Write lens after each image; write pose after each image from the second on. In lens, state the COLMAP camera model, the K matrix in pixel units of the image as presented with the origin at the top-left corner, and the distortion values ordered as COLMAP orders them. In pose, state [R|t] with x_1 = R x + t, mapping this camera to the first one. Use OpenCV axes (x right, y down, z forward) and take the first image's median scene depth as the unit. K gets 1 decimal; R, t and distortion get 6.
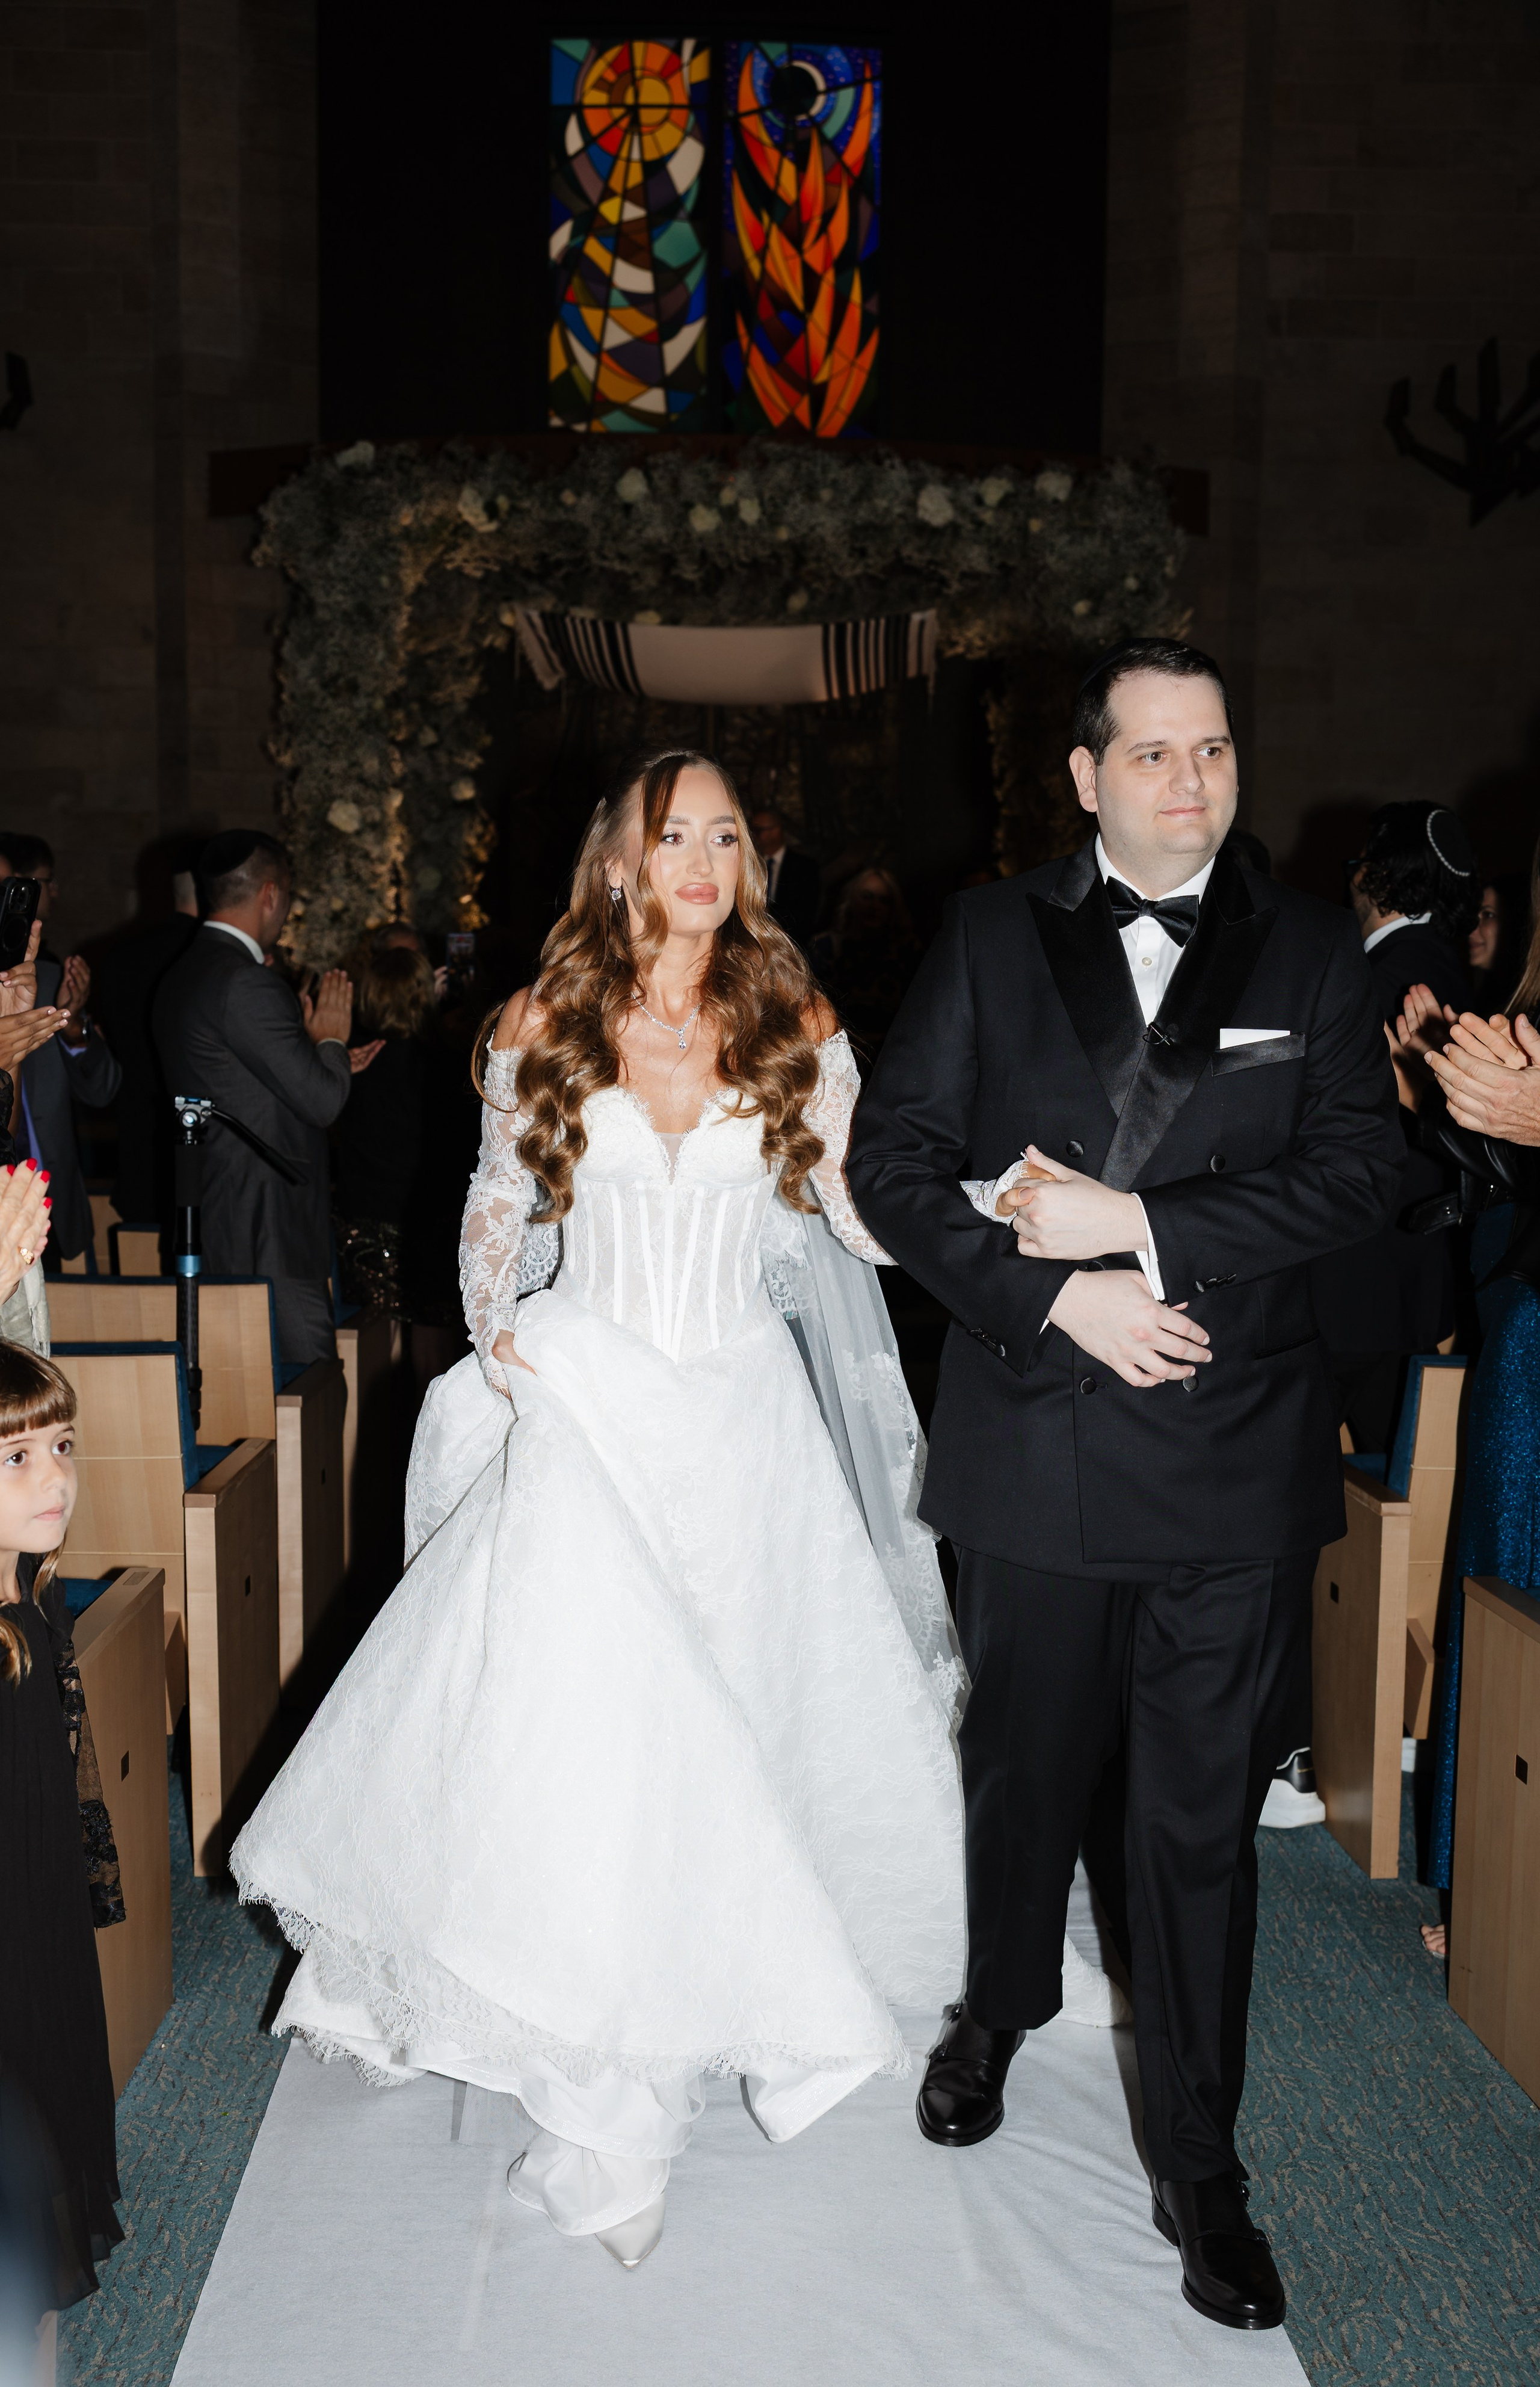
lens RADIAL K [[2564.2, 0, 798.8], [0, 2564.2, 1230.3], [0, 0, 1]] dist [0.016134, 0.003504]
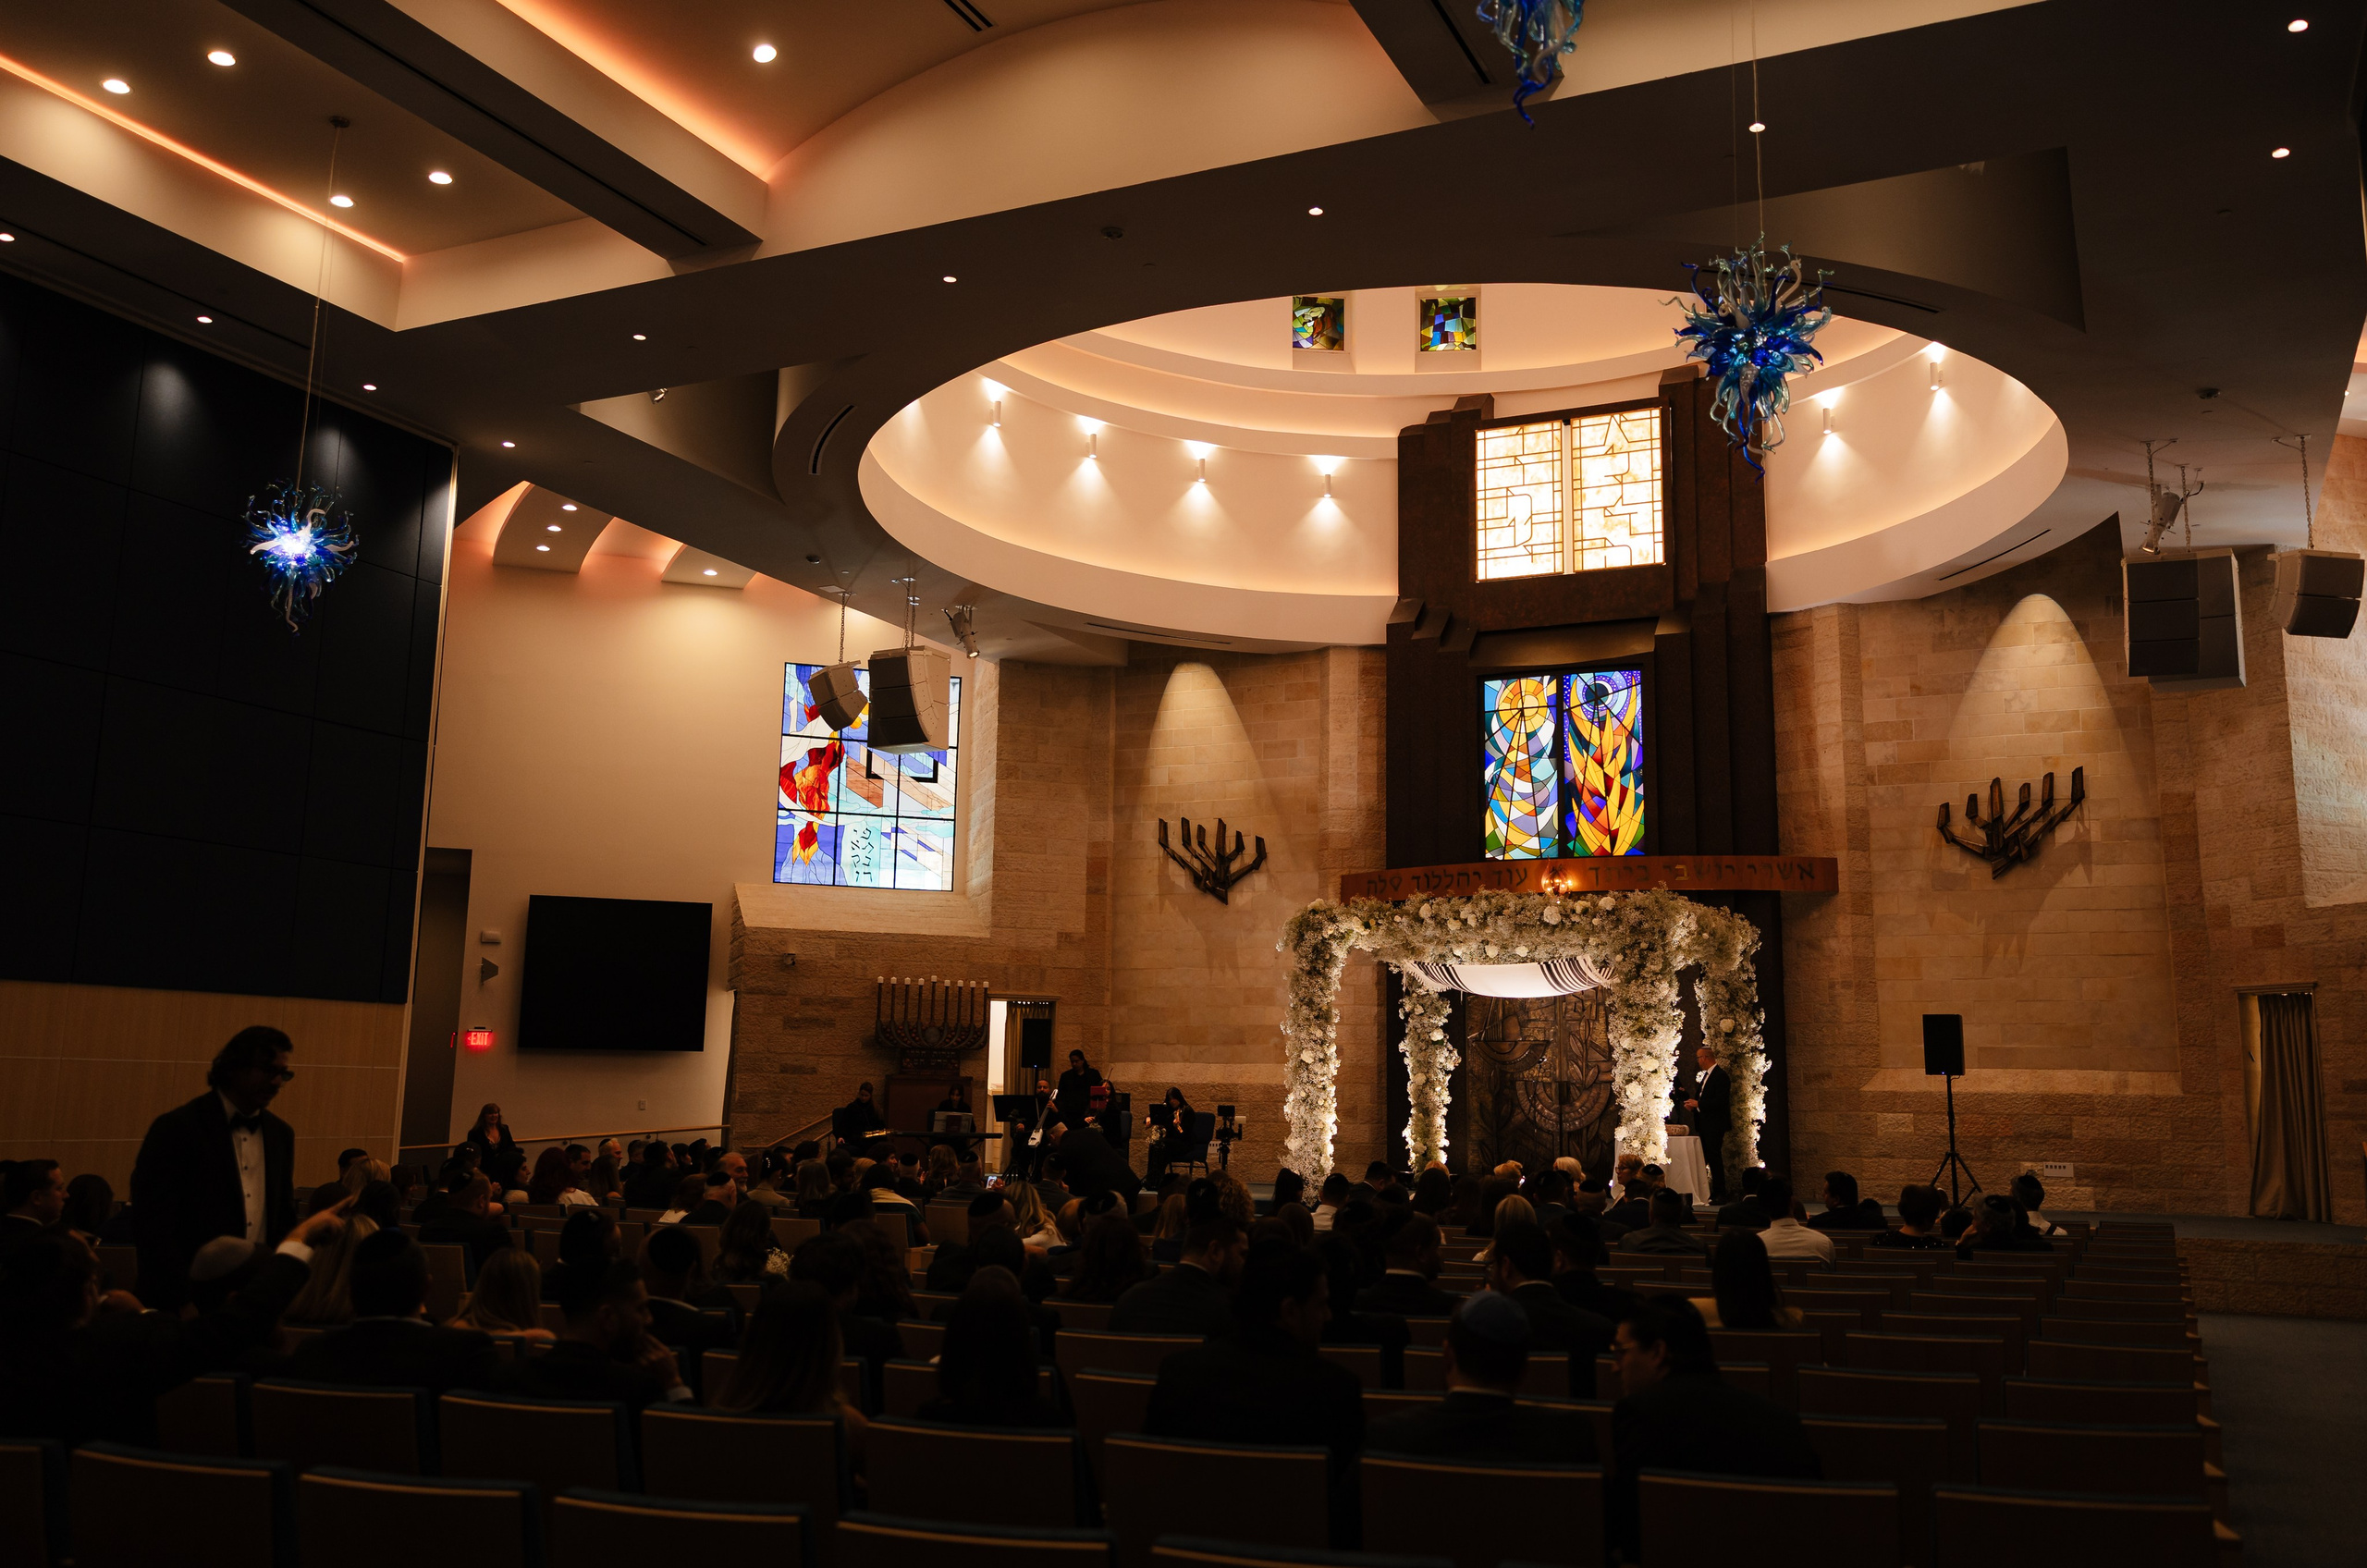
lens RADIAL K [[2022.5, 0, 1186.0], [0, 2022.5, 742.4], [0, 0, 1]] dist [0.024647, 0.003592]
pose [[0.884983, -0.081530, -0.458430, 0.458918], [-0.052923, 0.960558, -0.272997, 0.056406], [0.462606, 0.265860, 0.845763, -0.529389]]
